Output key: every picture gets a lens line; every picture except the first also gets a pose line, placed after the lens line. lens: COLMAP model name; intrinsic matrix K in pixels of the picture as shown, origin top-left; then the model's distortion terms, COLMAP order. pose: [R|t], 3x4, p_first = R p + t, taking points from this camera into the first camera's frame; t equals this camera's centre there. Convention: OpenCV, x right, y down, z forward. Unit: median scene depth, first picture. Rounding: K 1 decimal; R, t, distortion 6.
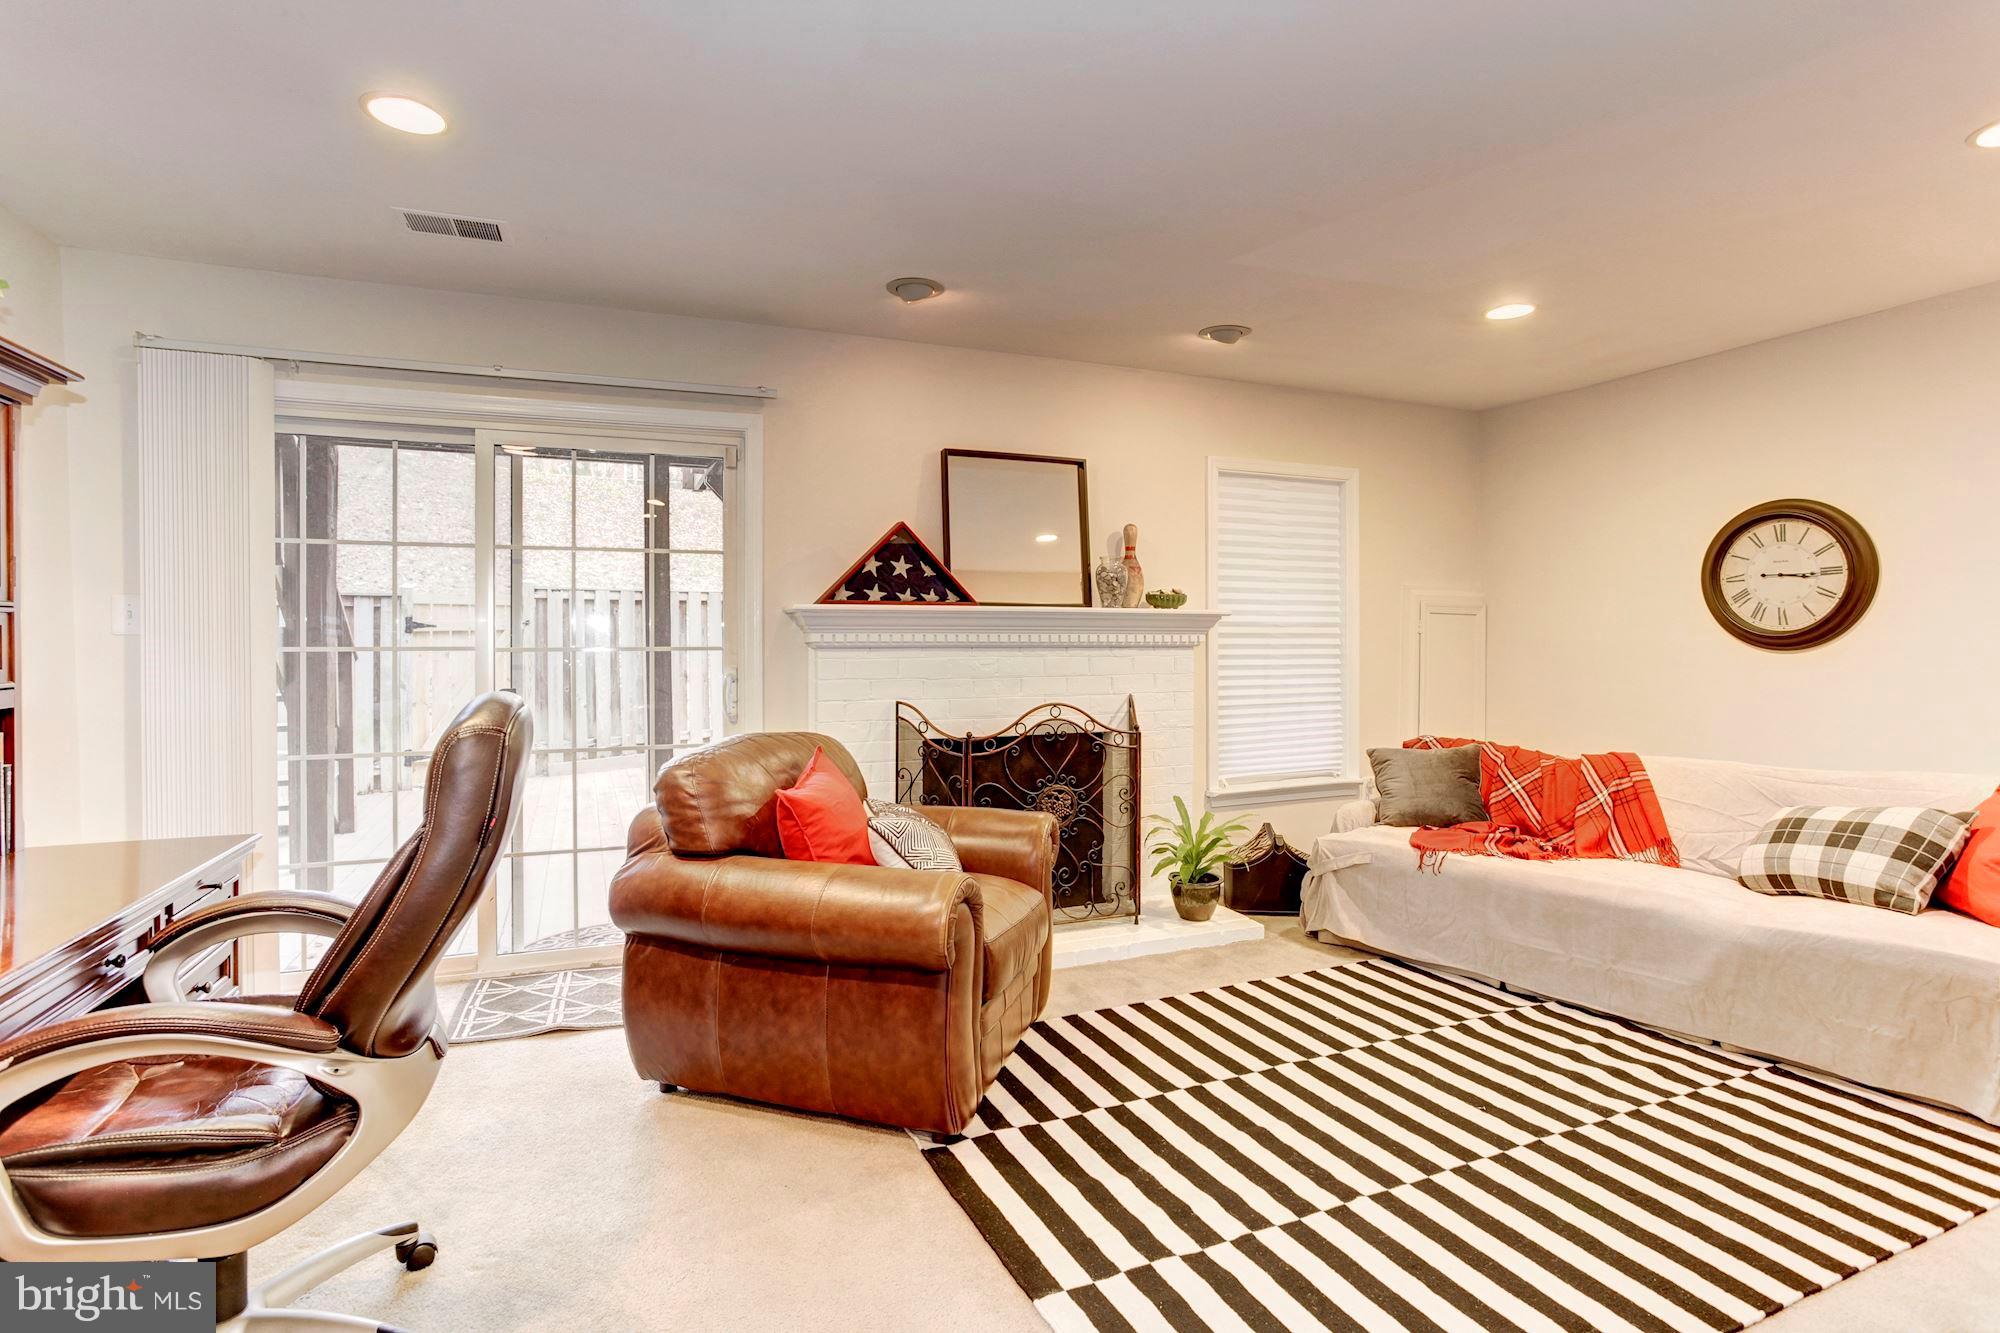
lens RADIAL K [[989.5, 0, 994.9], [0, 989.5, 632.3], [0, 0, 1]] dist [-0.027518, 0.025218]
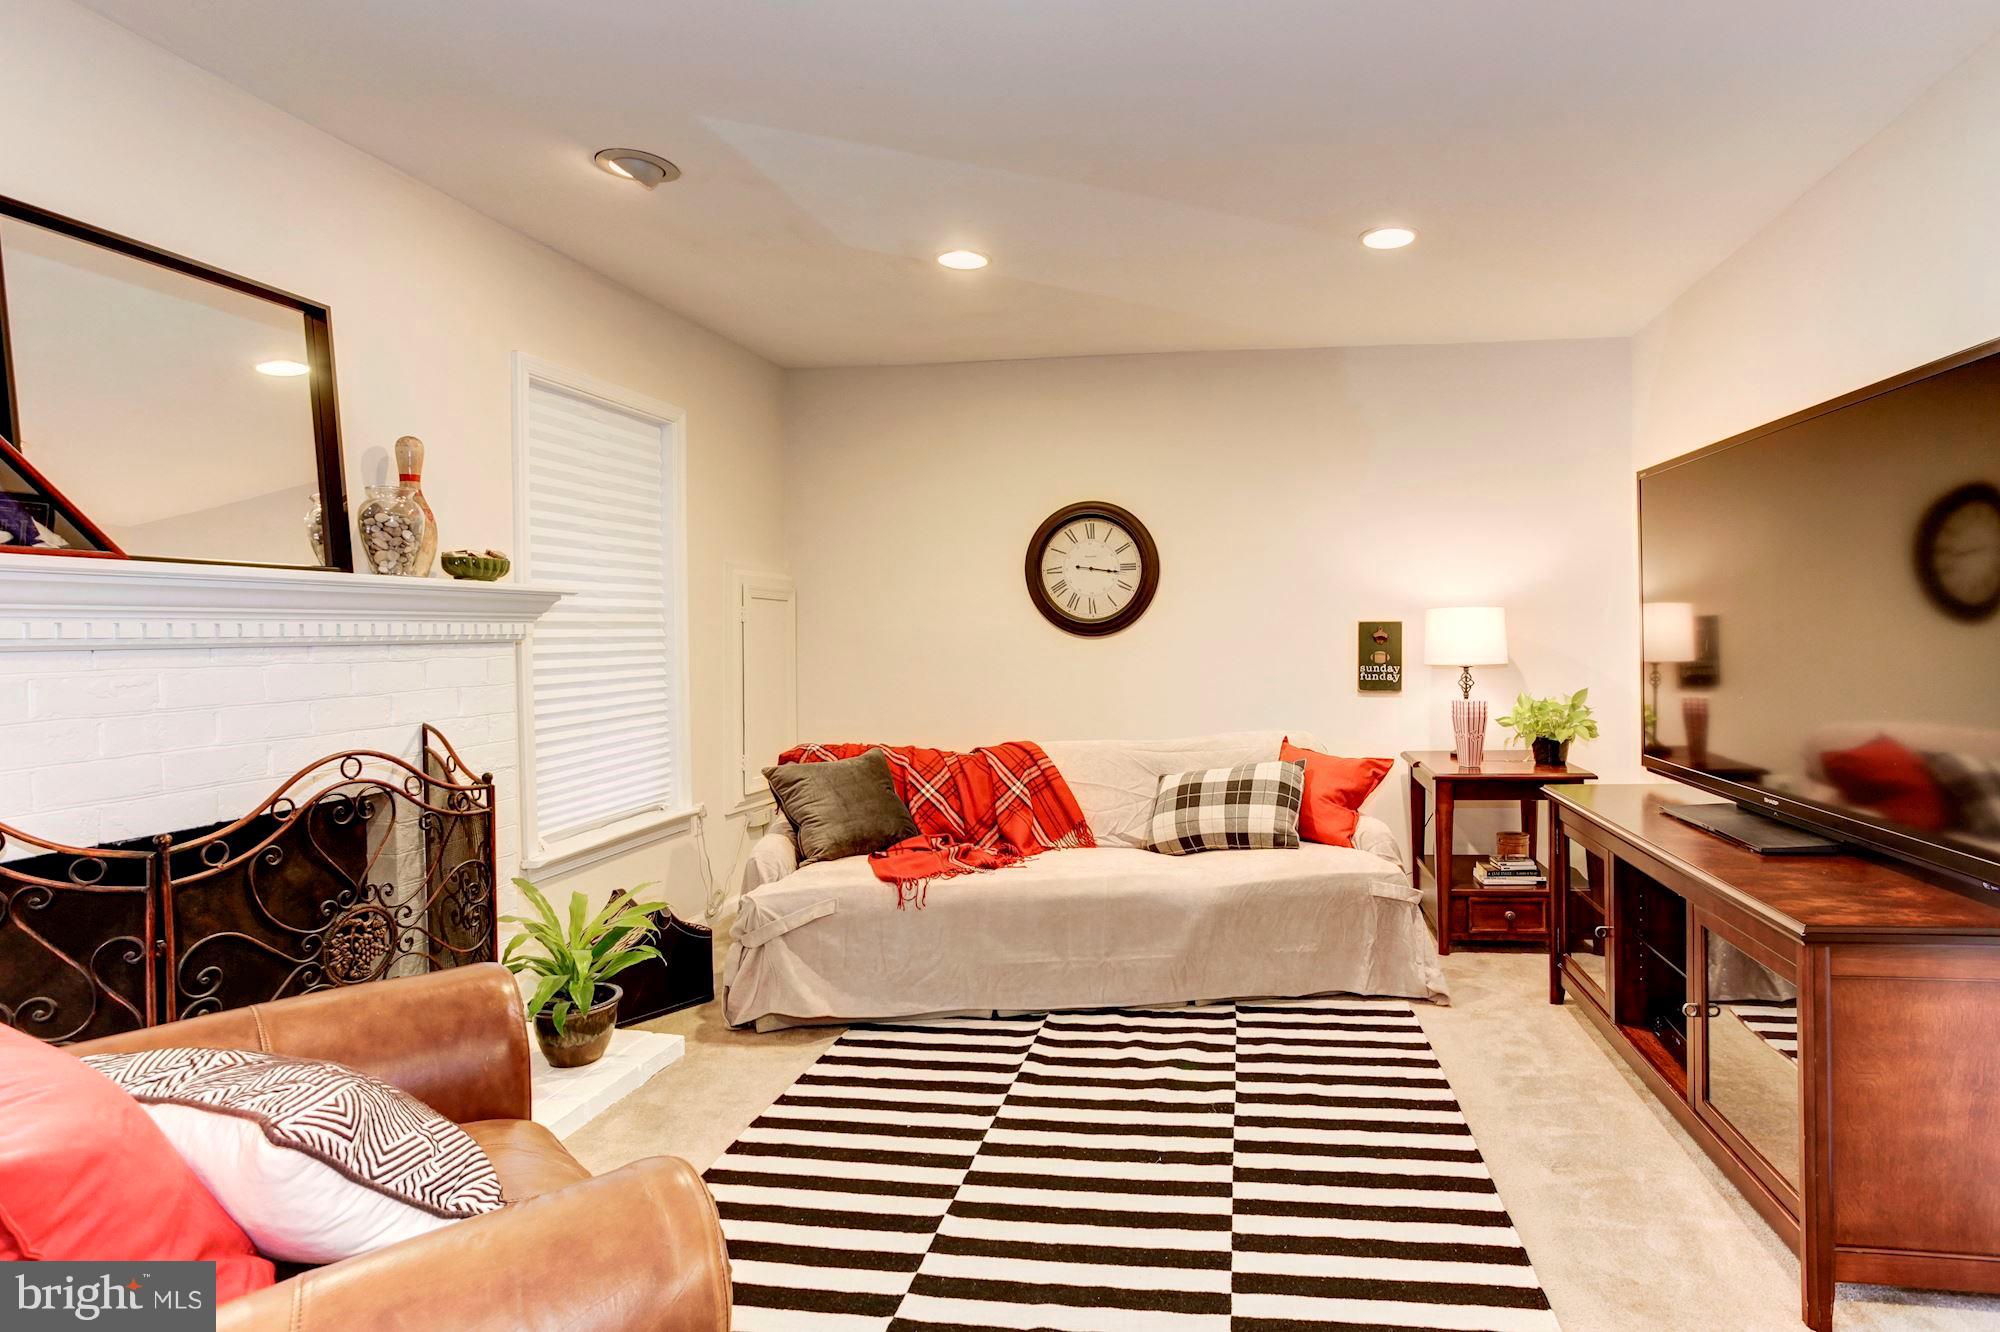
lens RADIAL K [[1037.6, 0, 1110.0], [0, 1037.6, 634.5], [0, 0, 1]] dist [-0.028181, 0.015940]
pose [[0.513767, -0.010303, 0.857868, -0.205302], [0.001885, 0.999939, 0.010880, 0.003798], [-0.857928, -0.003972, 0.513755, 0.376602]]
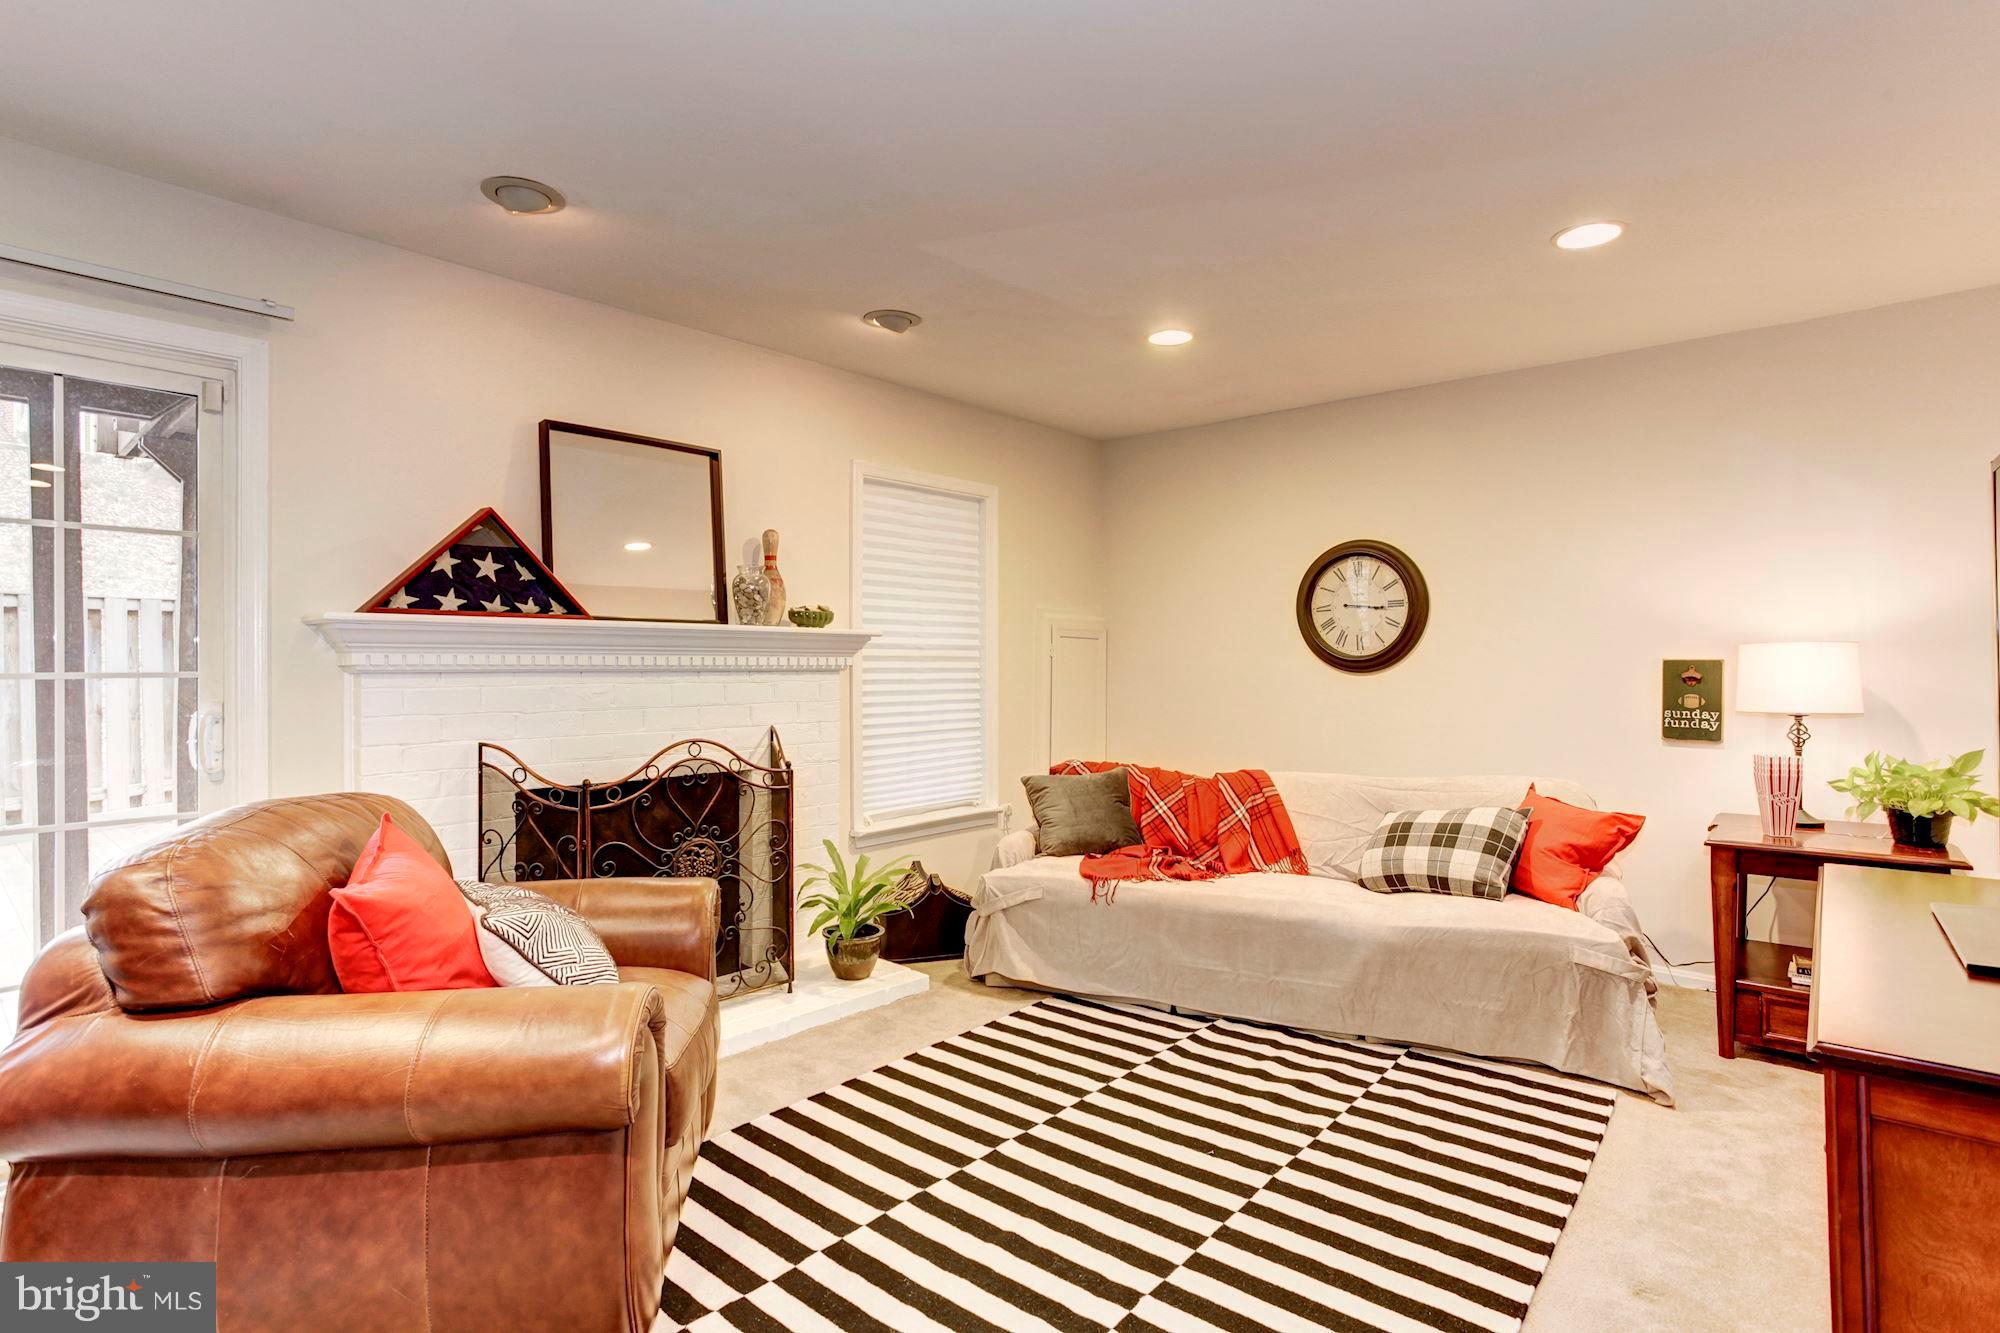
lens RADIAL K [[989.5, 0, 985.8], [0, 989.5, 657.1], [0, 0, 1]] dist [-0.027518, 0.025218]
pose [[0.903417, 0.003237, 0.428752, -0.074917], [-0.002920, 0.999995, -0.001397, 0.003535], [-0.428754, 0.000010, 0.903421, 0.155198]]
